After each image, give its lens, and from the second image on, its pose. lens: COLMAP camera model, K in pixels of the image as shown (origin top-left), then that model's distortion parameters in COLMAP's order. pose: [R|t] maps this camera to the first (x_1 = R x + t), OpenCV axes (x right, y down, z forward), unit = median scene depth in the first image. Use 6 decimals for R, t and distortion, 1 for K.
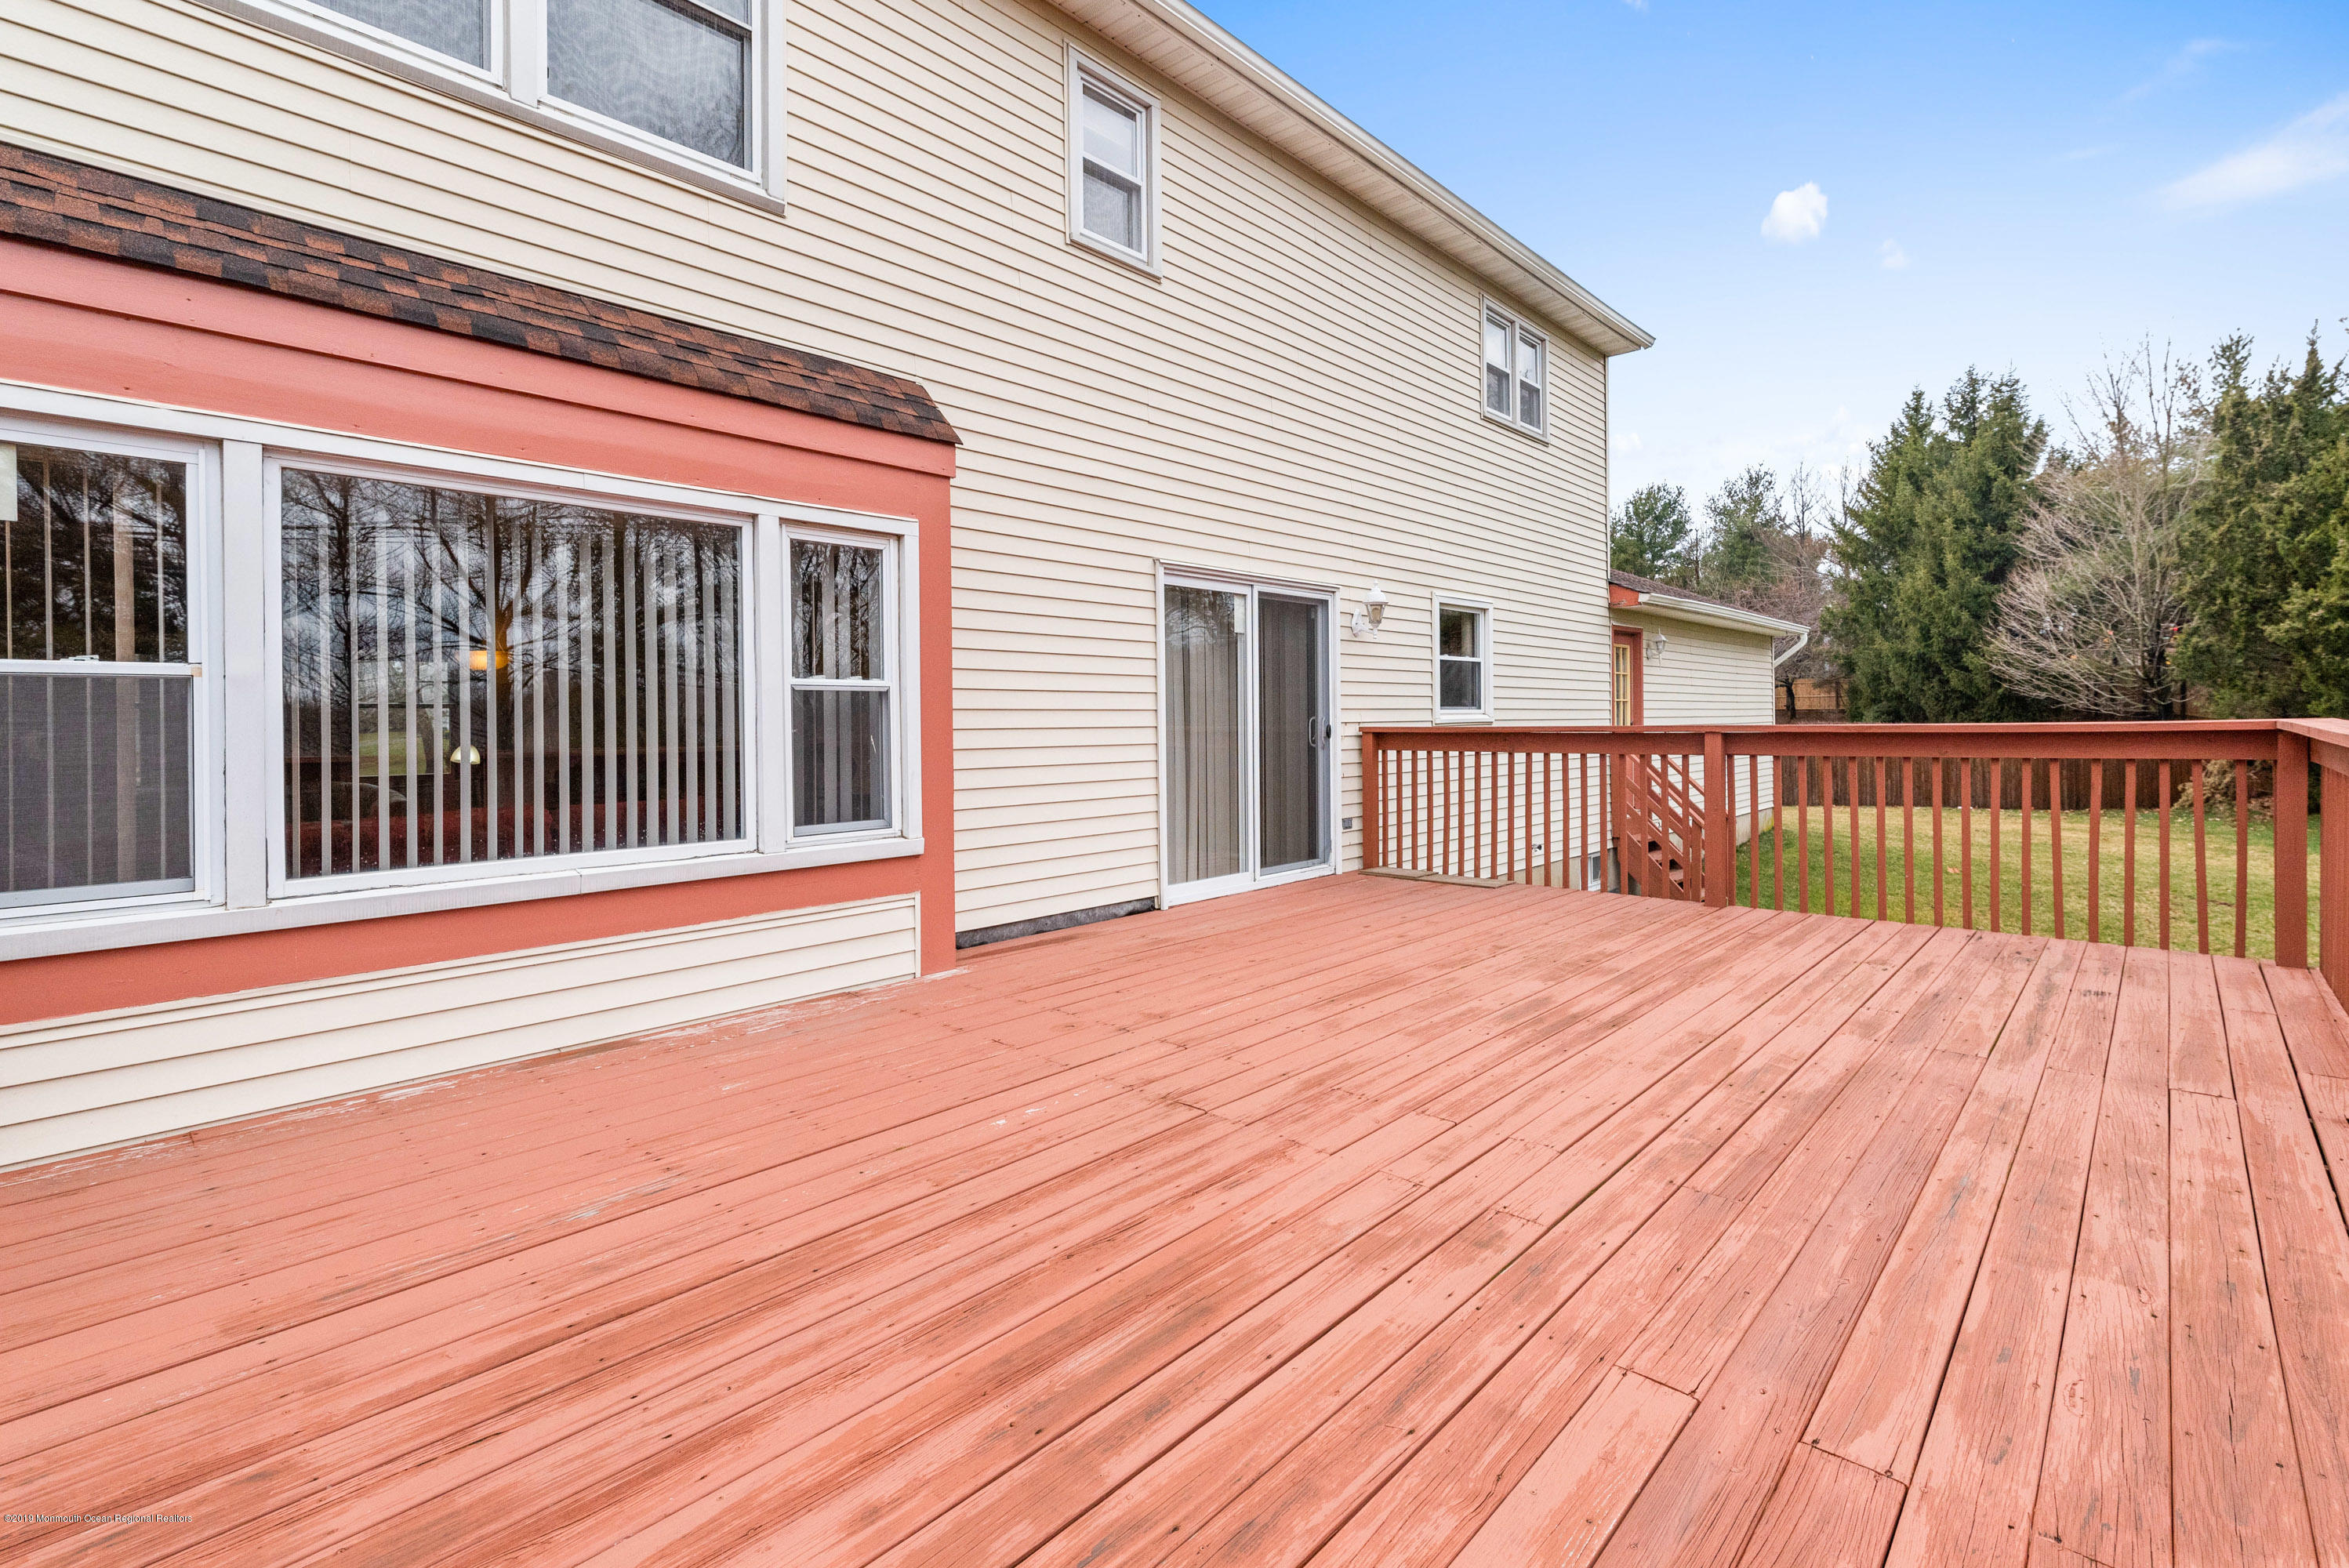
lens RADIAL K [[1039.2, 0, 1190.9], [0, 1039.2, 721.2], [0, 0, 1]] dist [0.008300, -0.000471]
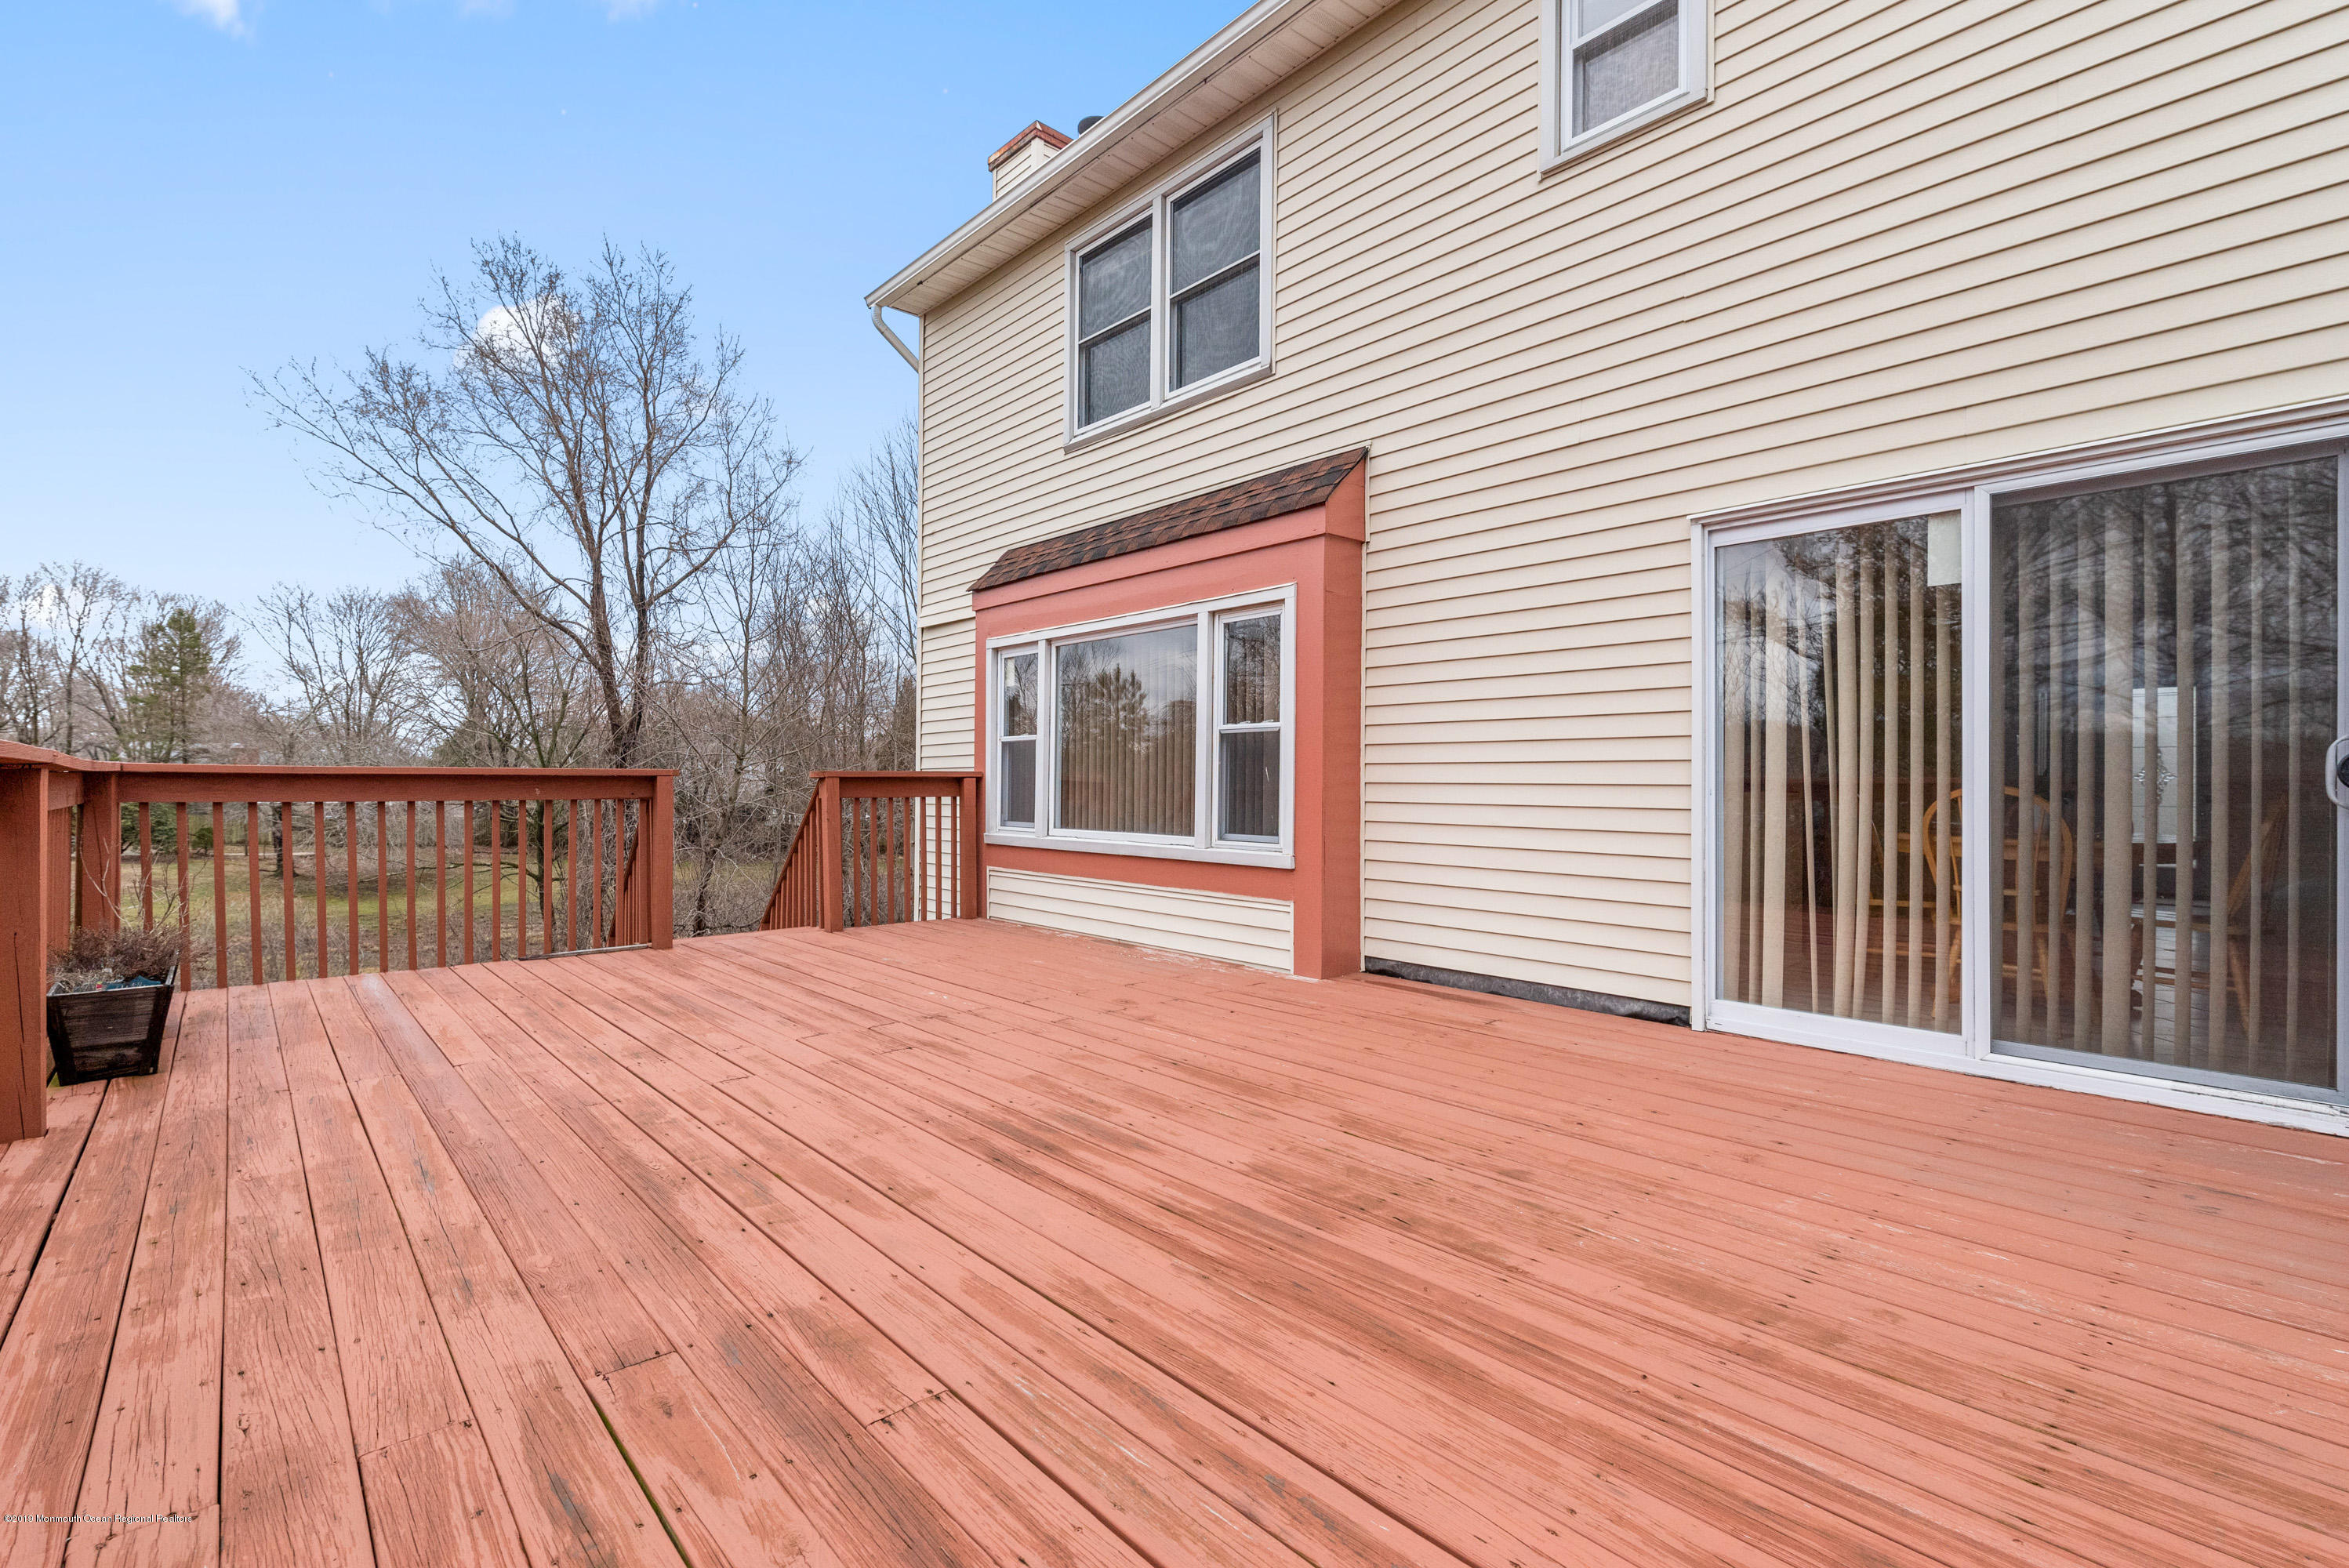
lens RADIAL K [[1014.0, 0, 1174.5], [0, 1014.0, 784.0], [0, 0, 1]] dist [0.000864, 0.000454]
pose [[-0.072396, 0.007663, -0.997347, 1.062981], [-0.007045, 0.999942, 0.008195, 0.028687], [0.997351, 0.007619, -0.072338, 1.143415]]
